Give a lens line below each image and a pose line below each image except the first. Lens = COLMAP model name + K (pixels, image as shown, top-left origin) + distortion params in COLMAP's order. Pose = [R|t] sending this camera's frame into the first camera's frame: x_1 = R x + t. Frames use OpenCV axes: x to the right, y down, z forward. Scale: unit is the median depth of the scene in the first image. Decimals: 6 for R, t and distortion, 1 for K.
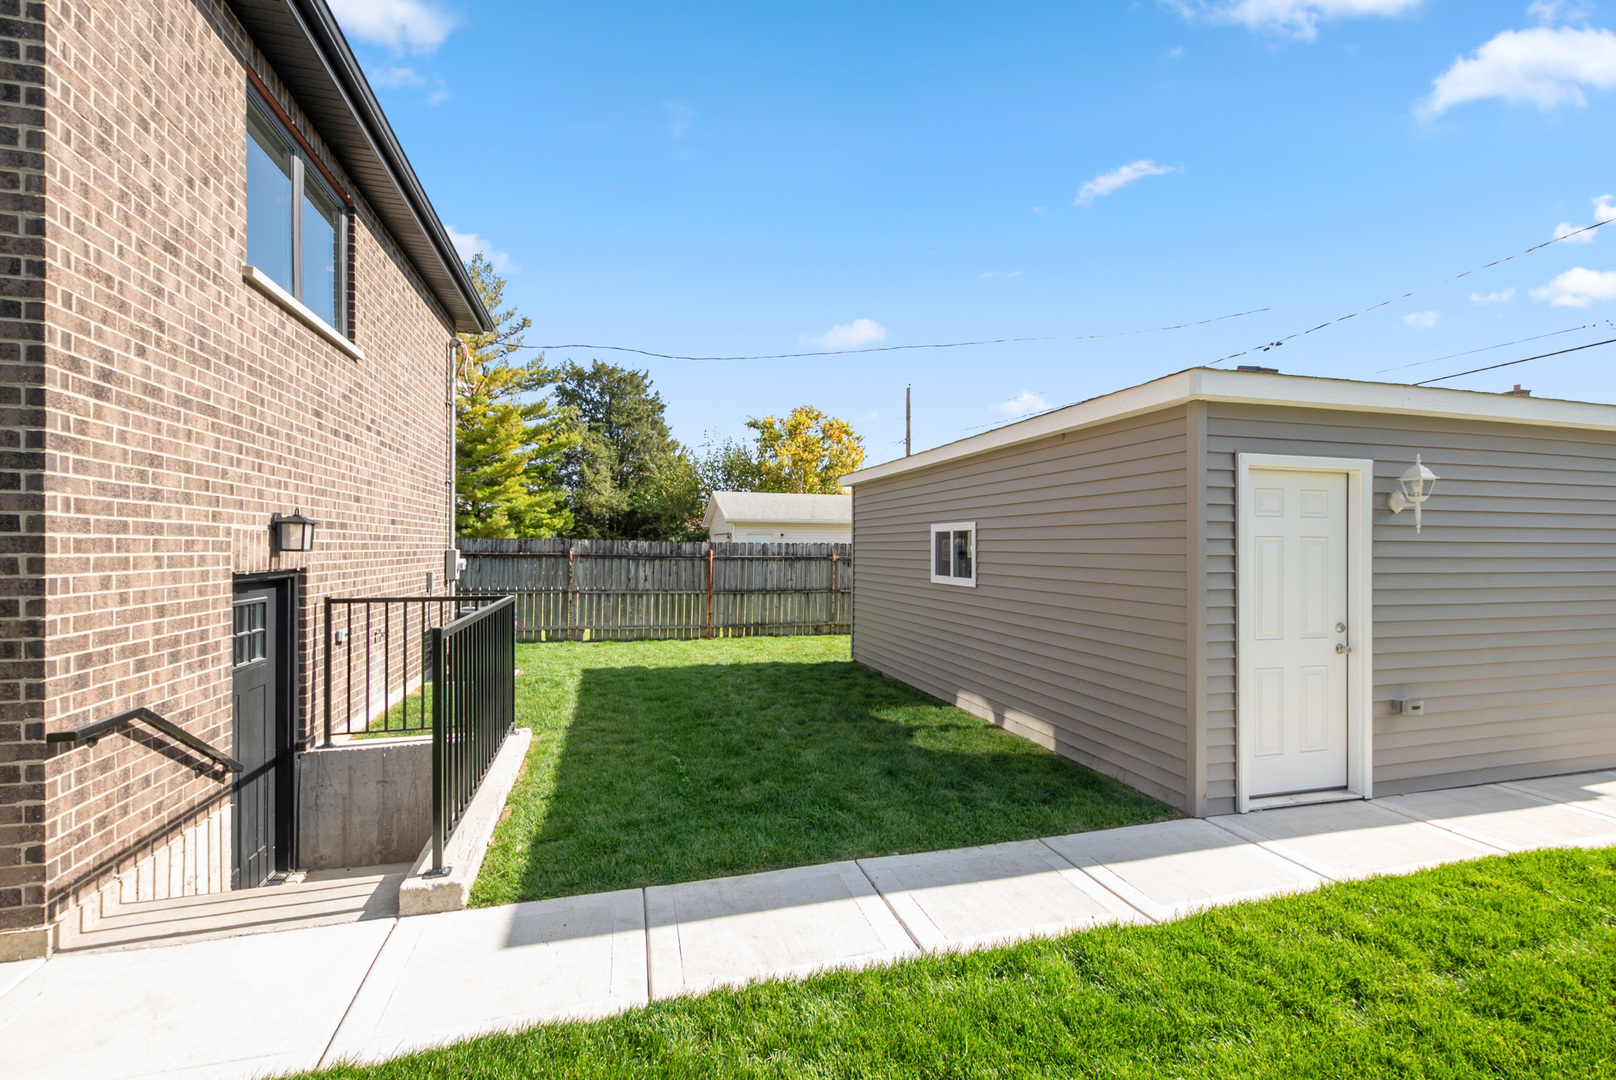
lens RADIAL K [[713.0, 0, 818.1], [0, 713.0, 555.7], [0, 0, 1]] dist [0.001983, -0.000171]
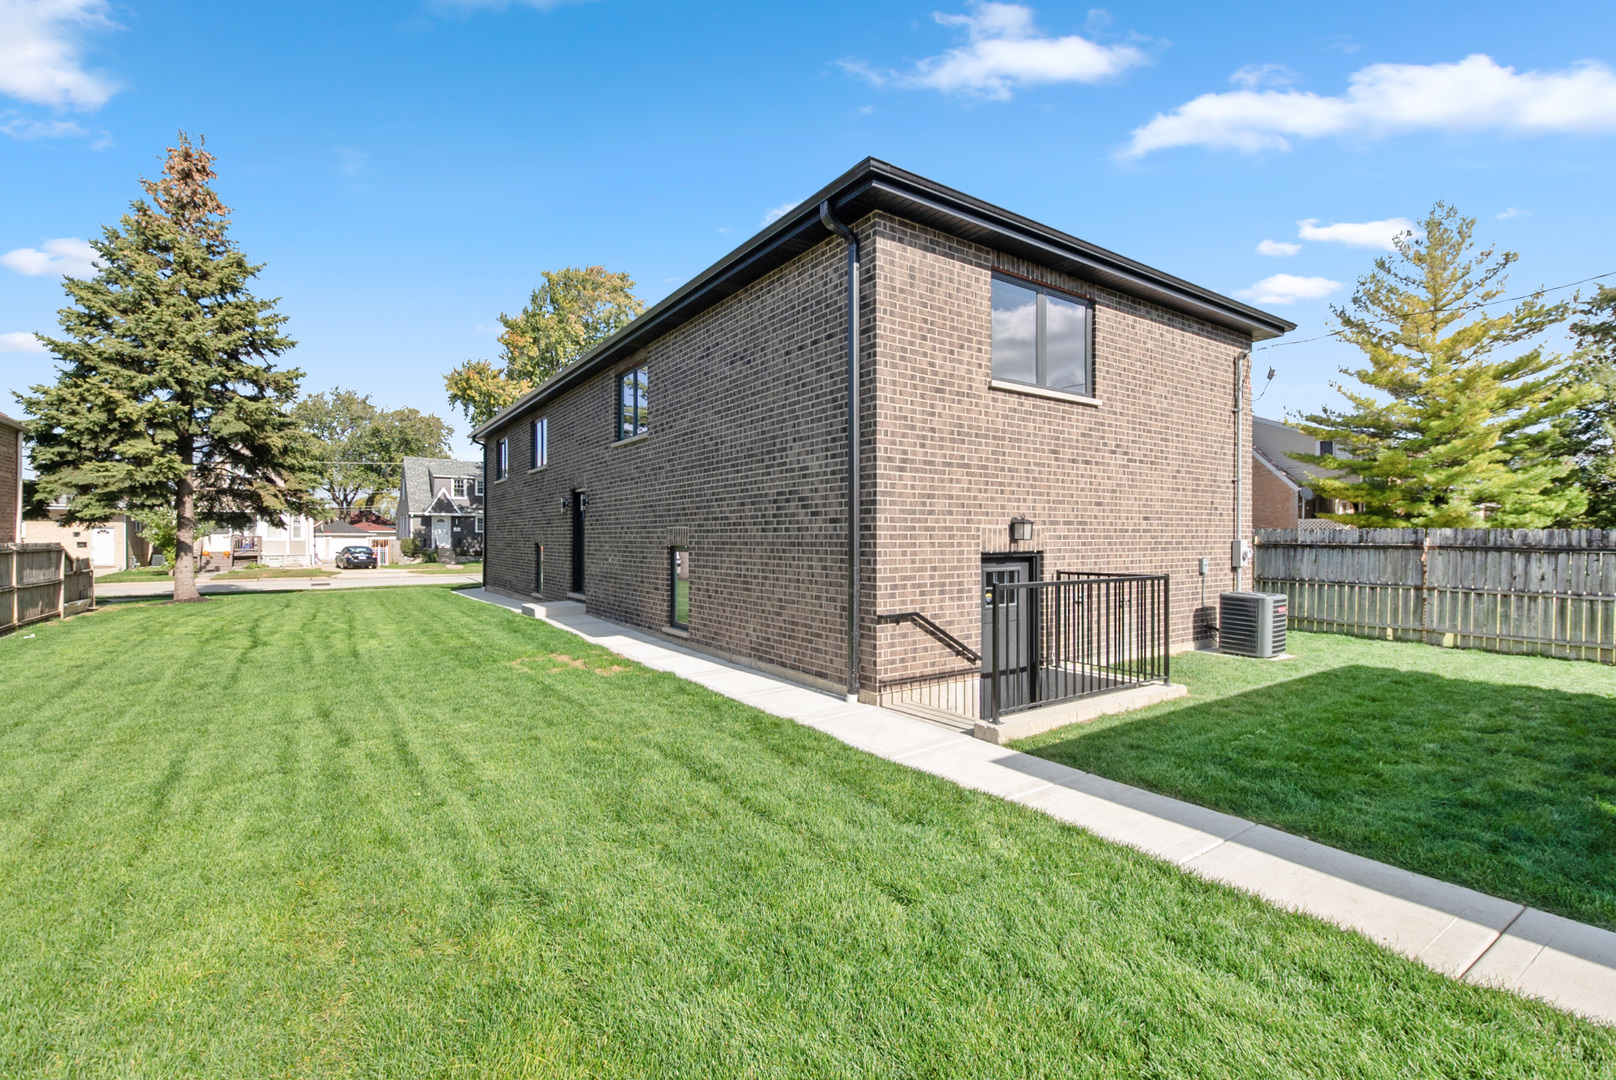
lens RADIAL K [[713.0, 0, 818.1], [0, 713.0, 555.7], [0, 0, 1]] dist [0.001983, -0.000171]
pose [[0.324811, 0.018919, -0.945590, 0.754614], [-0.008559, 0.999818, 0.017064, 0.006517], [0.945740, 0.002551, 0.324913, 0.014560]]
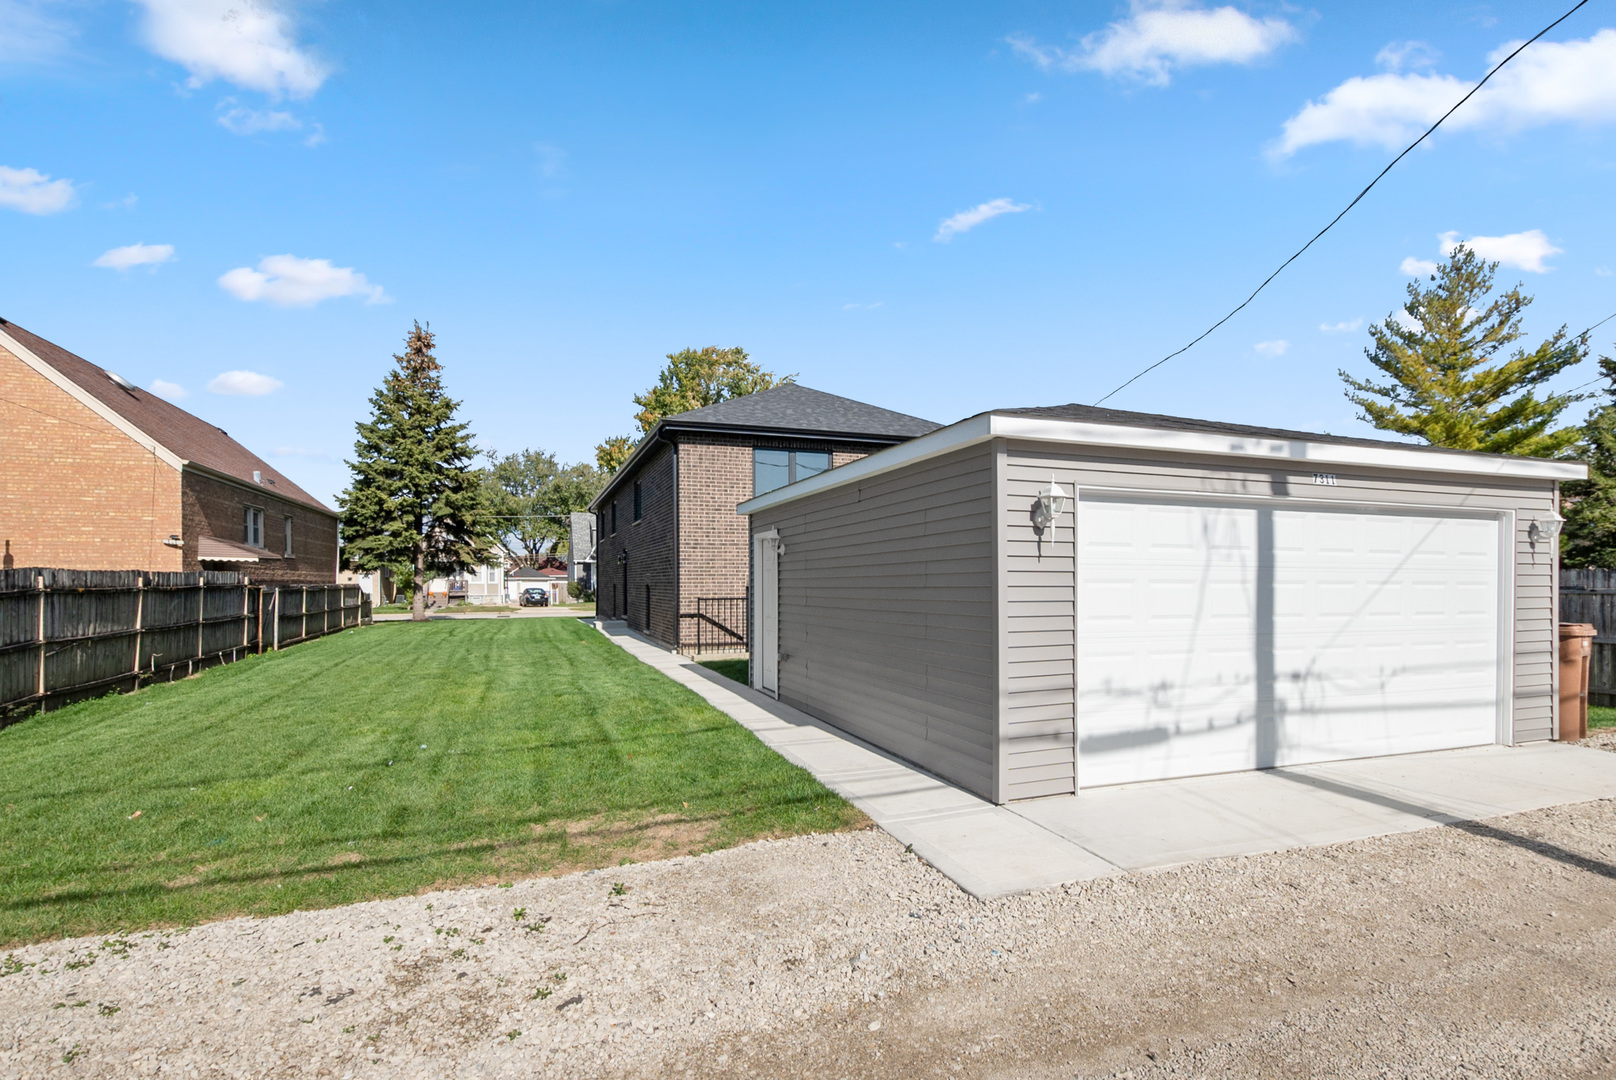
lens RADIAL K [[850.7, 0, 805.0], [0, 850.7, 609.3], [0, 0, 1]] dist [0.049301, 0.000696]
pose [[0.030749, 0.027280, -0.999155, 3.555976], [-0.007993, 0.999602, 0.027047, 0.022723], [0.999495, 0.007155, 0.030955, 1.154883]]
